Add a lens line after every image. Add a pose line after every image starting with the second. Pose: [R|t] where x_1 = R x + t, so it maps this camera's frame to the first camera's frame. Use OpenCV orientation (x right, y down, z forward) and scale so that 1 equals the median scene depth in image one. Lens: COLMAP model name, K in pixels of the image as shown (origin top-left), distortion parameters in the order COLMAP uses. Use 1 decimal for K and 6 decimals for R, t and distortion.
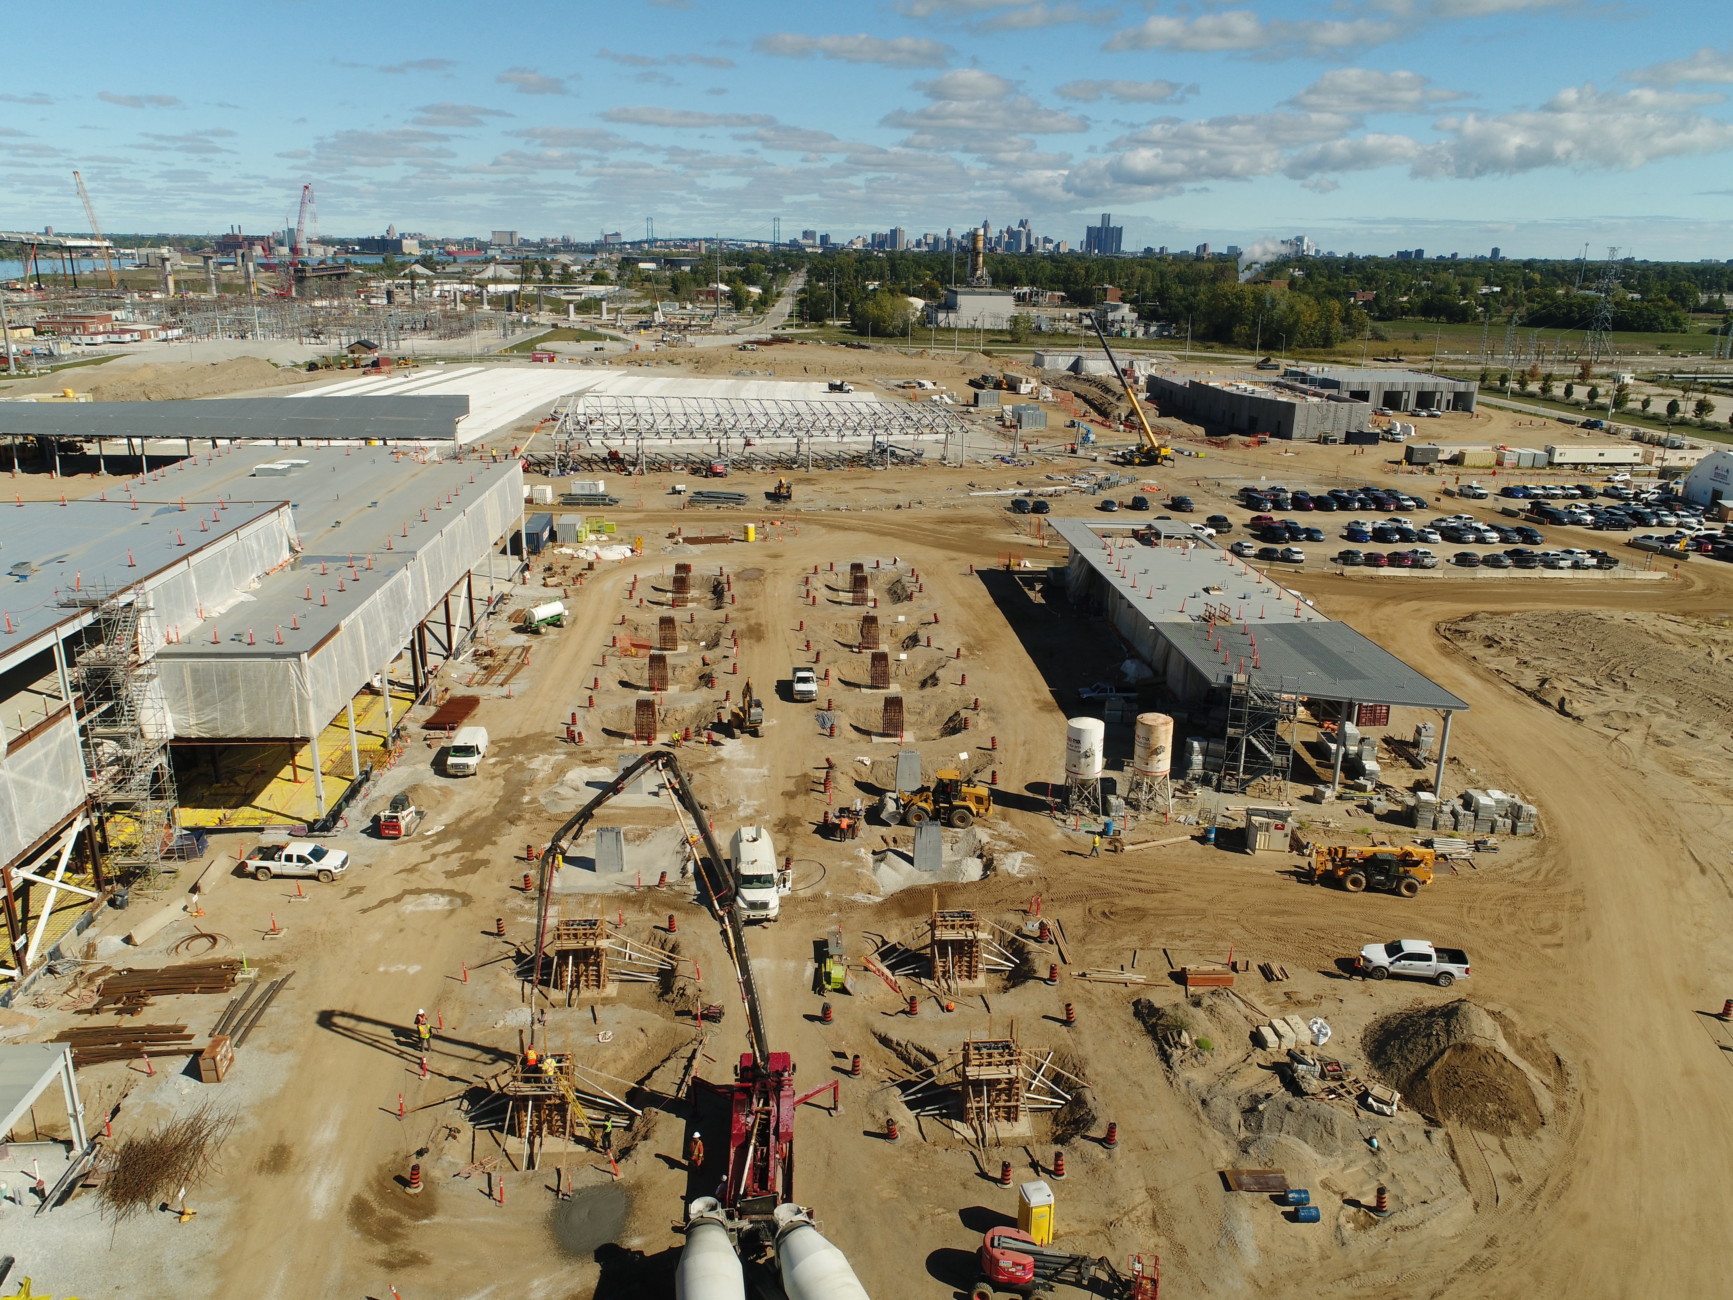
lens RADIAL K [[1303.2, 0, 866.5], [0, 1303.2, 650.0], [0, 0, 1]] dist [-0.003813, 0.006189]
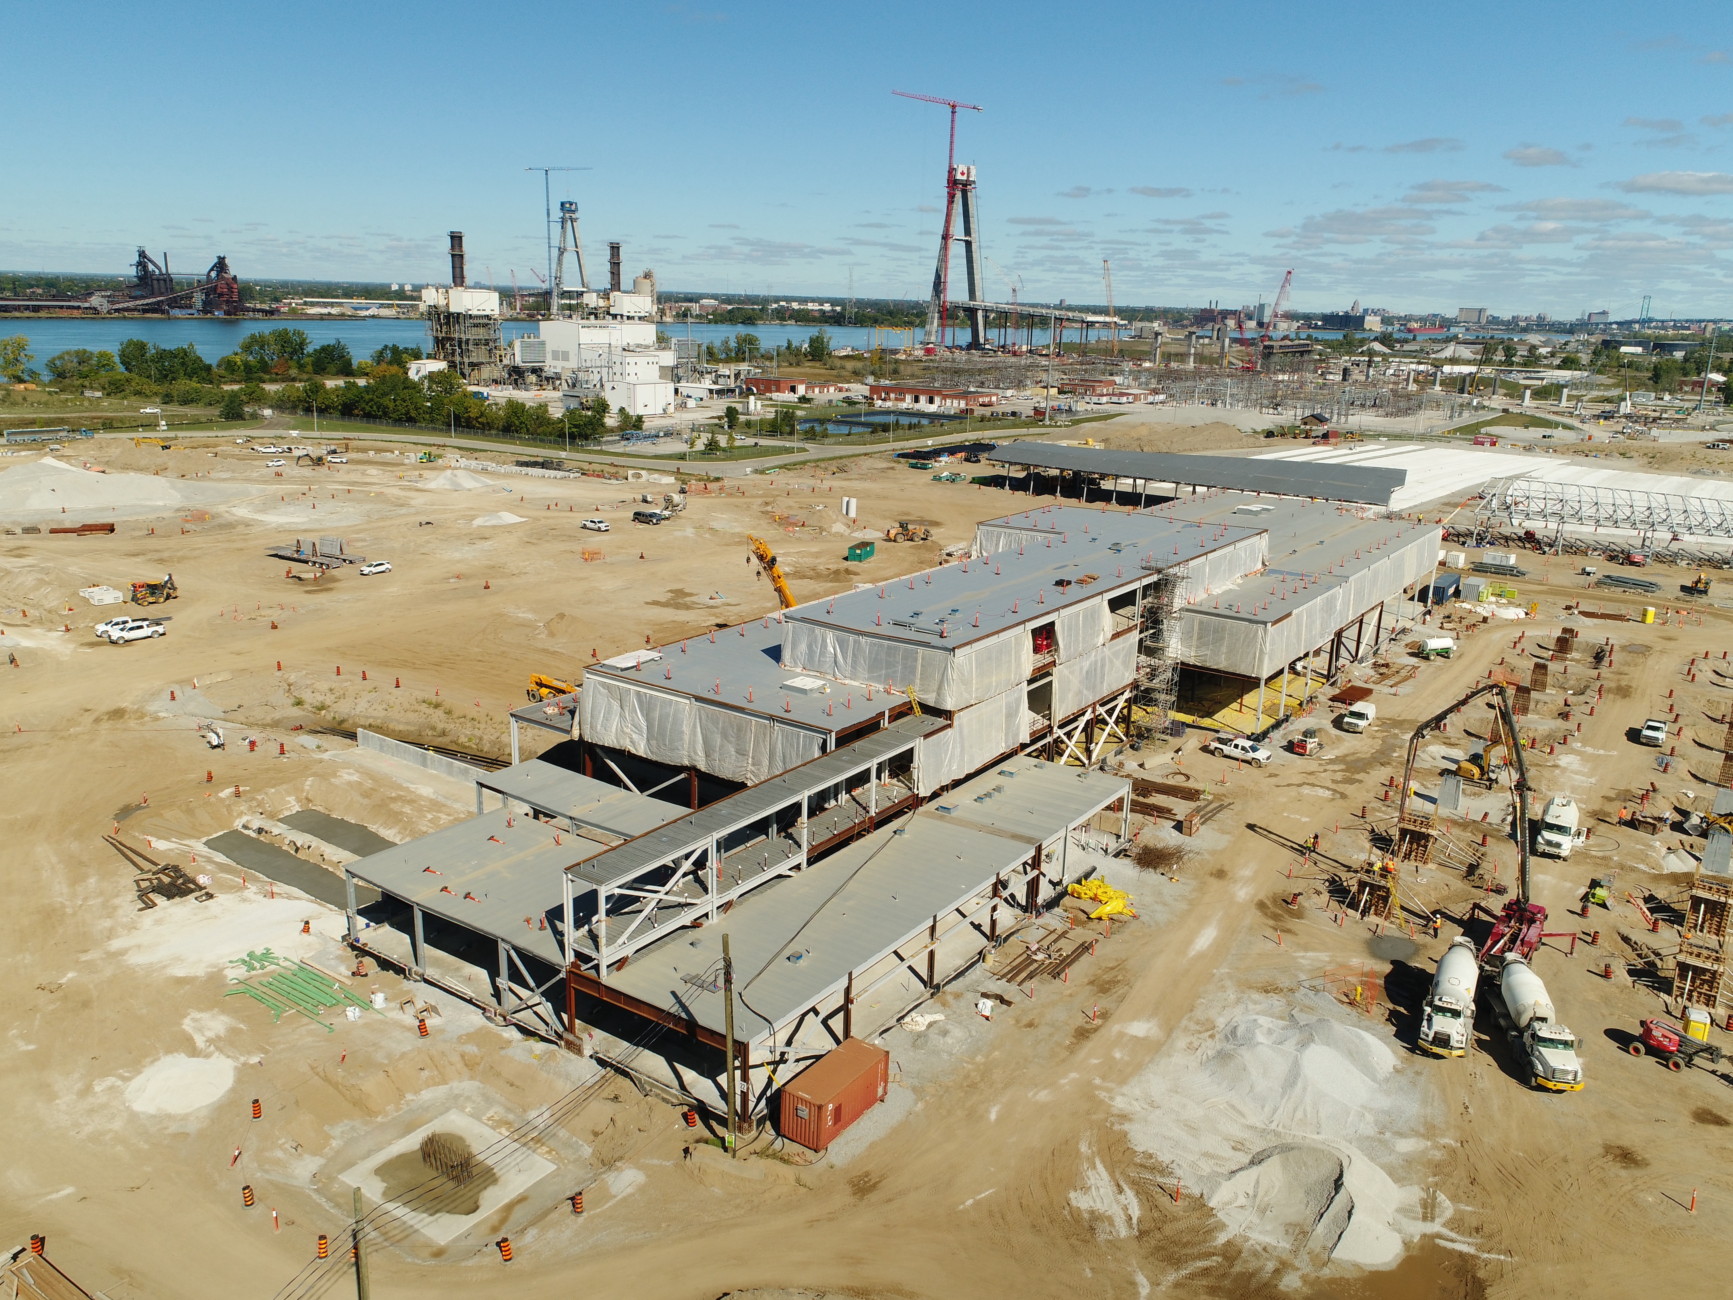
lens RADIAL K [[1303.2, 0, 866.5], [0, 1303.2, 650.0], [0, 0, 1]] dist [-0.003813, 0.006189]
pose [[0.776047, 0.170081, -0.607309, 0.060559], [-0.201807, 0.979288, 0.016378, 0.045581], [0.597516, 0.109849, 0.794297, -0.219052]]
